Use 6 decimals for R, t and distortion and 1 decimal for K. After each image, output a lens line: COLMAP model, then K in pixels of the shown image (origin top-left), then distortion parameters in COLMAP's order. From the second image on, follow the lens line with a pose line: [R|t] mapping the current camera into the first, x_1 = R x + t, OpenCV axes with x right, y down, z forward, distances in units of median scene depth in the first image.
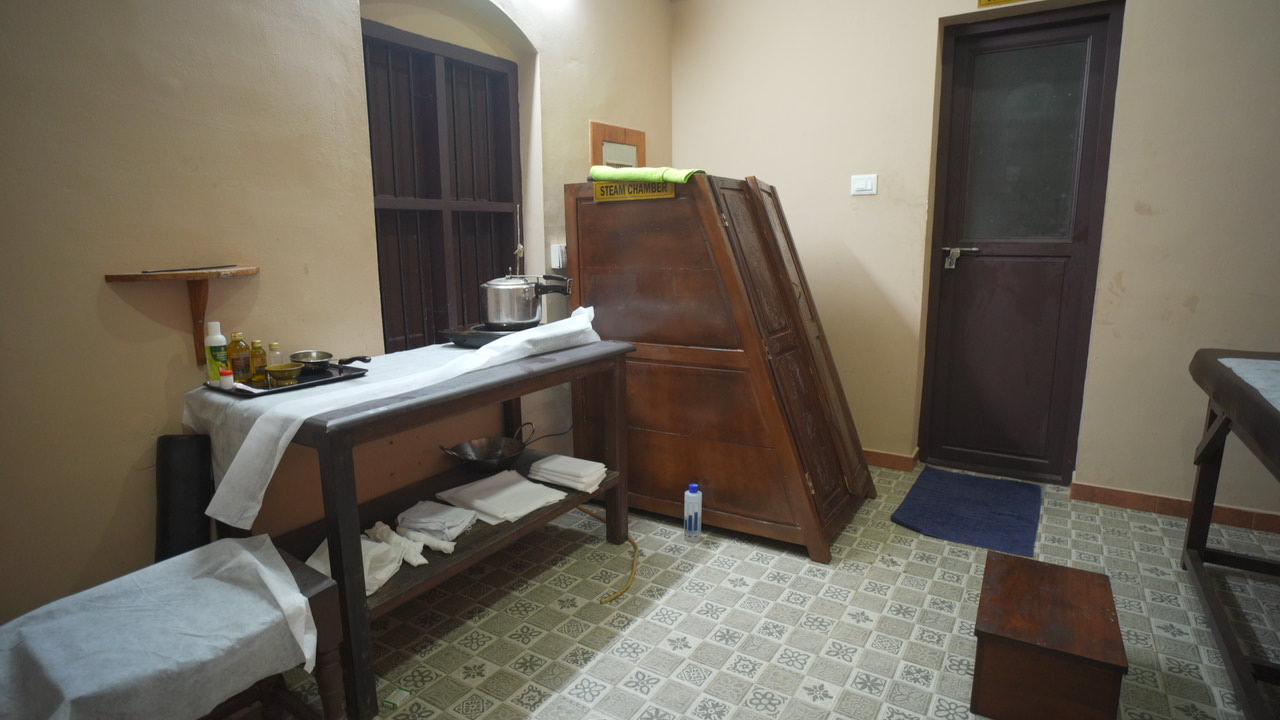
lens RADIAL K [[663.2, 0, 633.8], [0, 663.2, 356.0], [0, 0, 1]] dist [-0.060901, 0.025883]
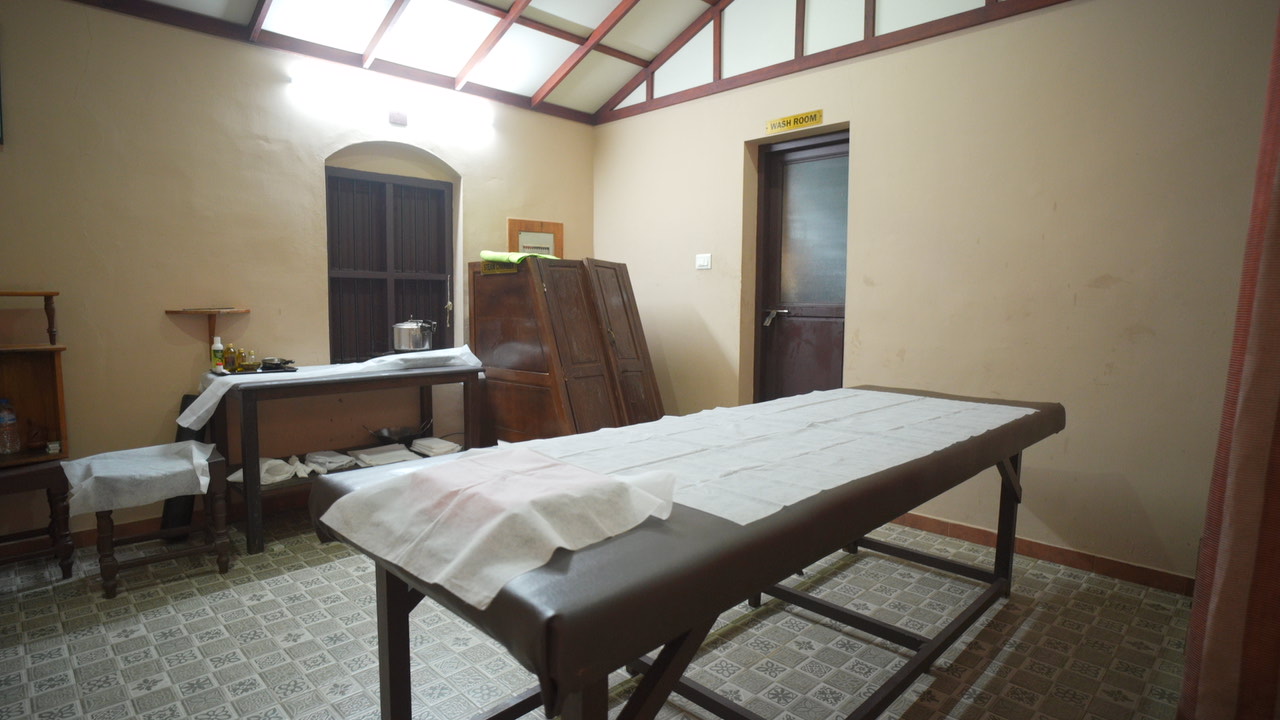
lens RADIAL K [[663.2, 0, 633.8], [0, 663.2, 356.0], [0, 0, 1]] dist [-0.060901, 0.025883]
pose [[0.977221, 0.035588, -0.209220, 0.601783], [-0.055364, 0.994453, -0.089436, 0.067157], [0.204876, 0.098982, 0.973770, -0.376575]]
